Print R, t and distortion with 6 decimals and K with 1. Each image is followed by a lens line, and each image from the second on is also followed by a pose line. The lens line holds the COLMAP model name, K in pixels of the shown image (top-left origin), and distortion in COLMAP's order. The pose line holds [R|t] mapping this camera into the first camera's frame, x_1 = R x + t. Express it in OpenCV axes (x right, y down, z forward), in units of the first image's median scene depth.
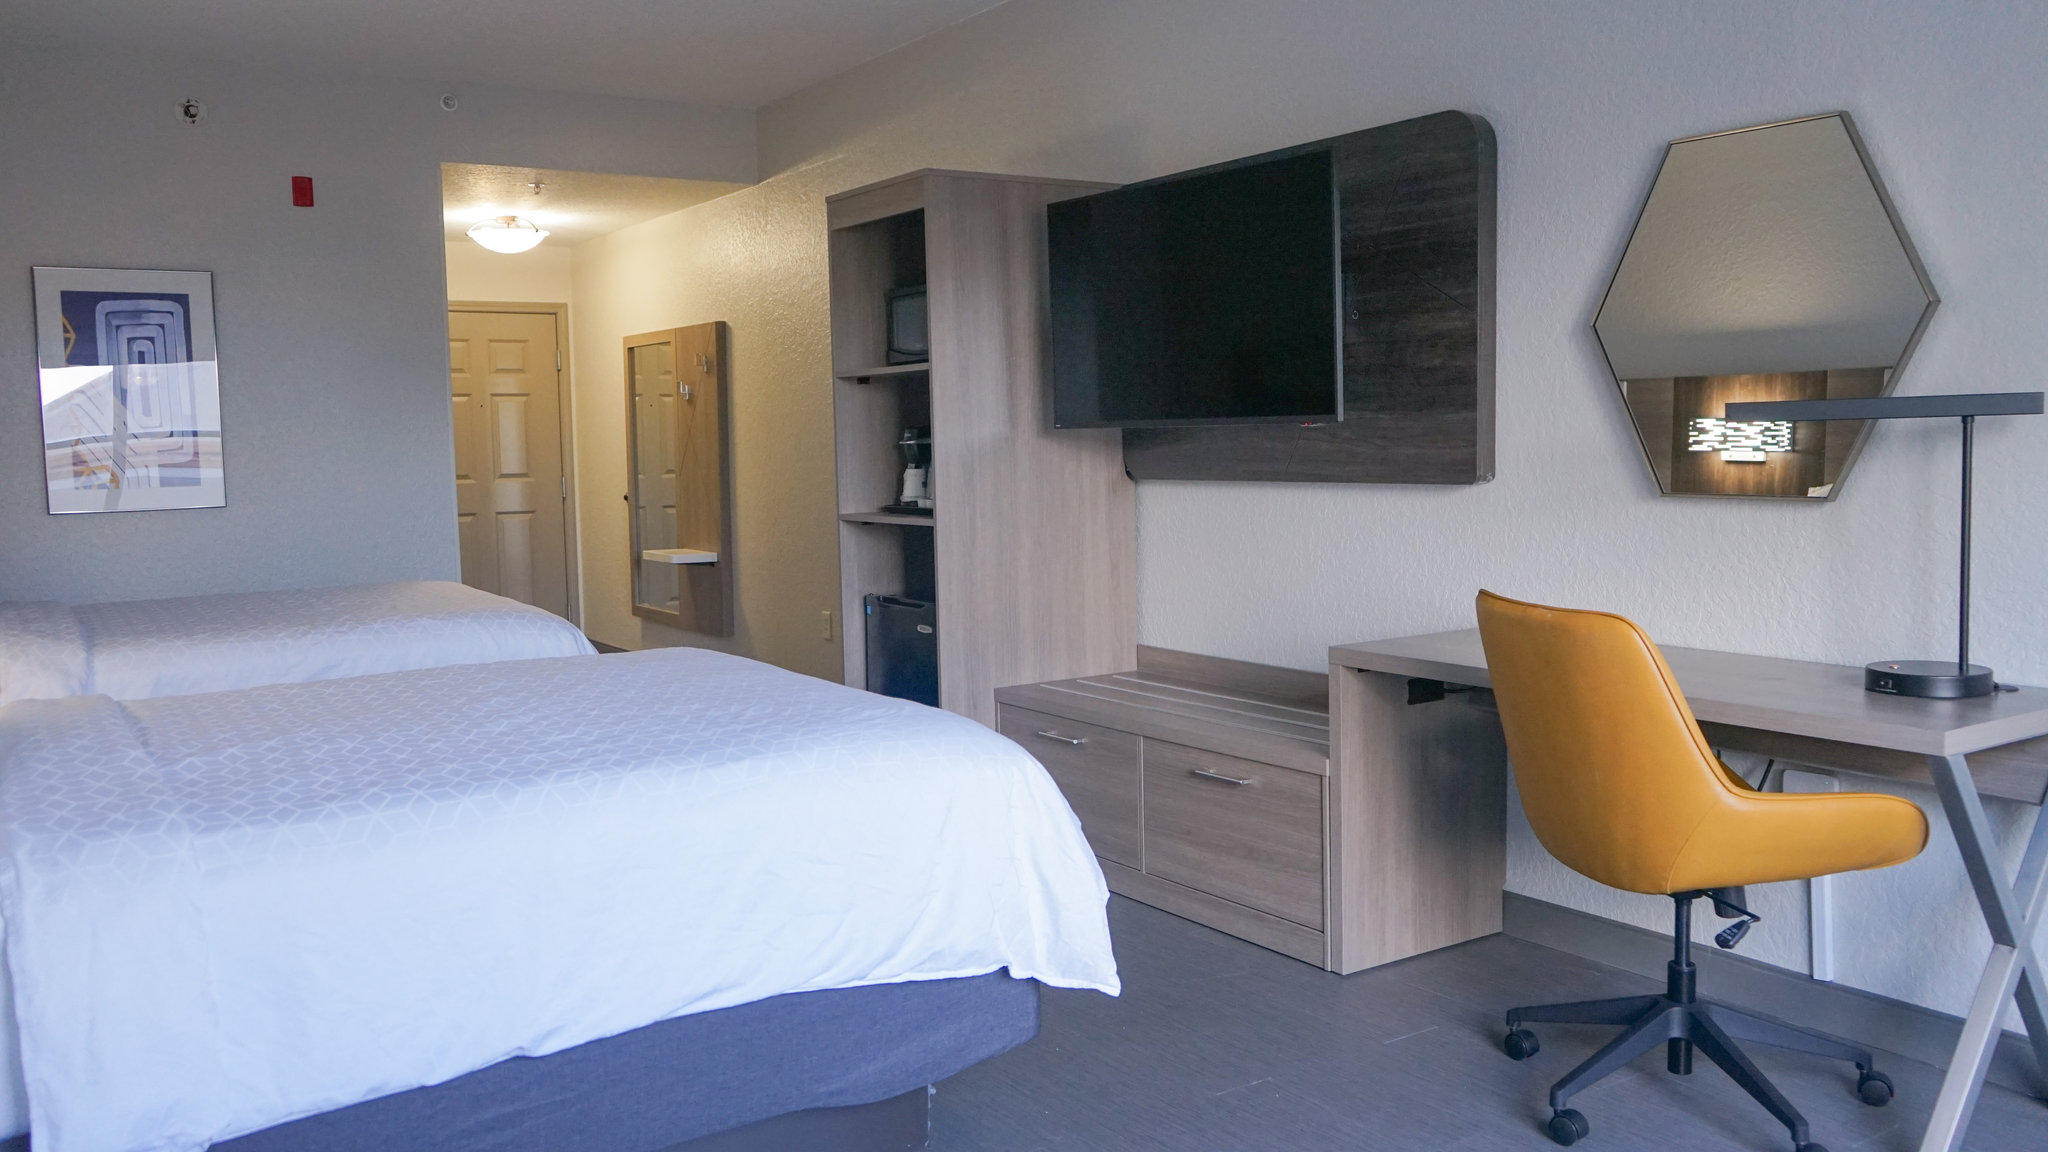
lens RADIAL K [[1580.4, 0, 1021.6], [0, 1580.4, 564.4], [0, 0, 1]] dist [-0.007799, -0.004223]
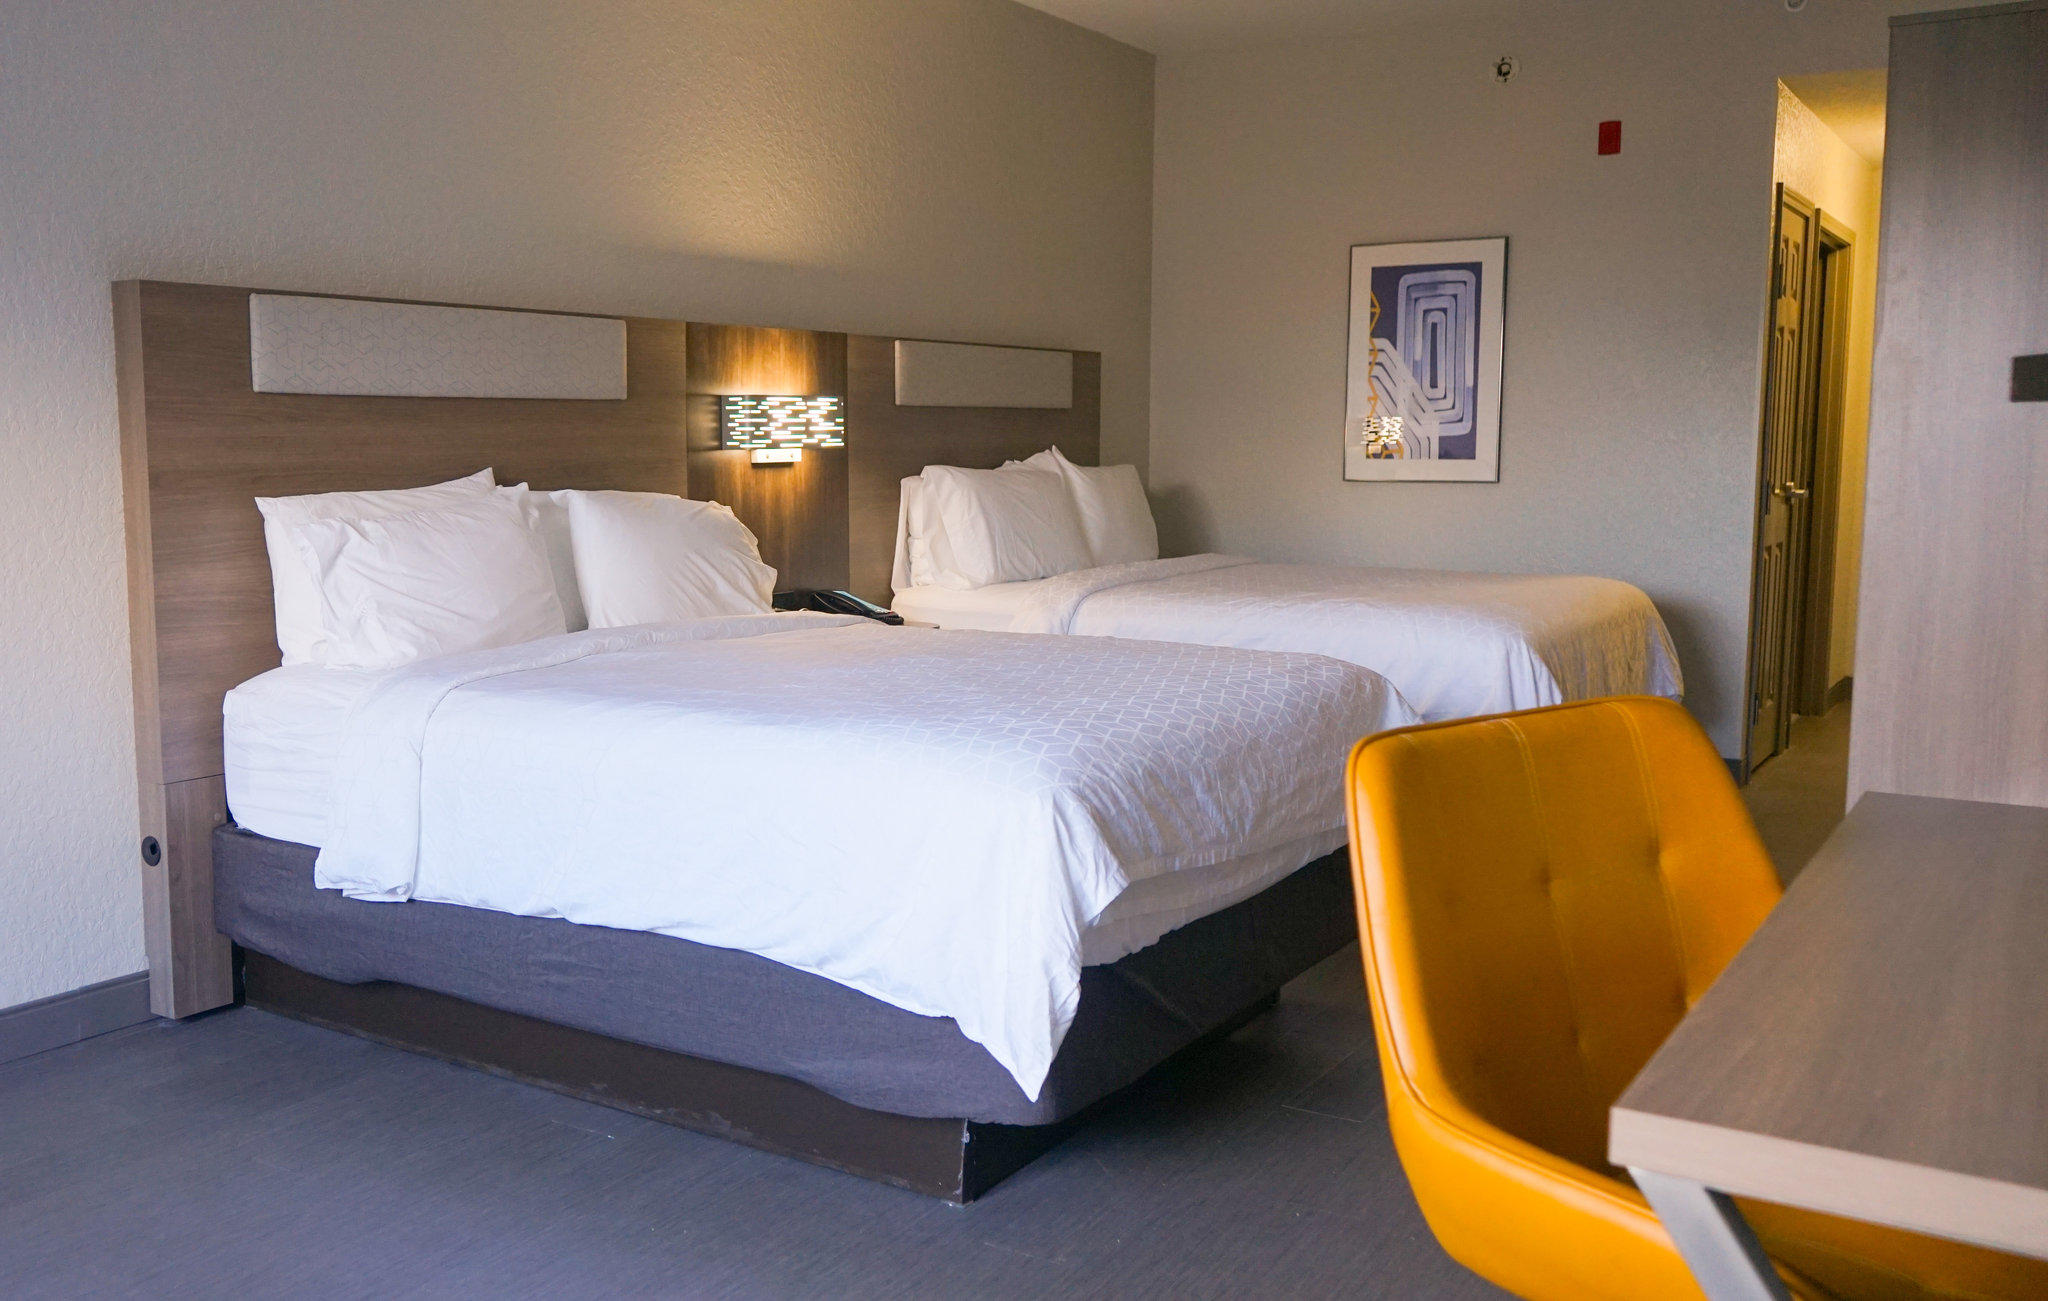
lens RADIAL K [[1831.2, 0, 1021.3], [0, 1831.2, 658.9], [0, 0, 1]] dist [-0.008007, 0.005791]
pose [[0.409598, 0.131314, -0.902766, 0.418758], [-0.081150, 0.990908, 0.107316, -0.026606], [0.908650, 0.029303, 0.416530, 0.279940]]
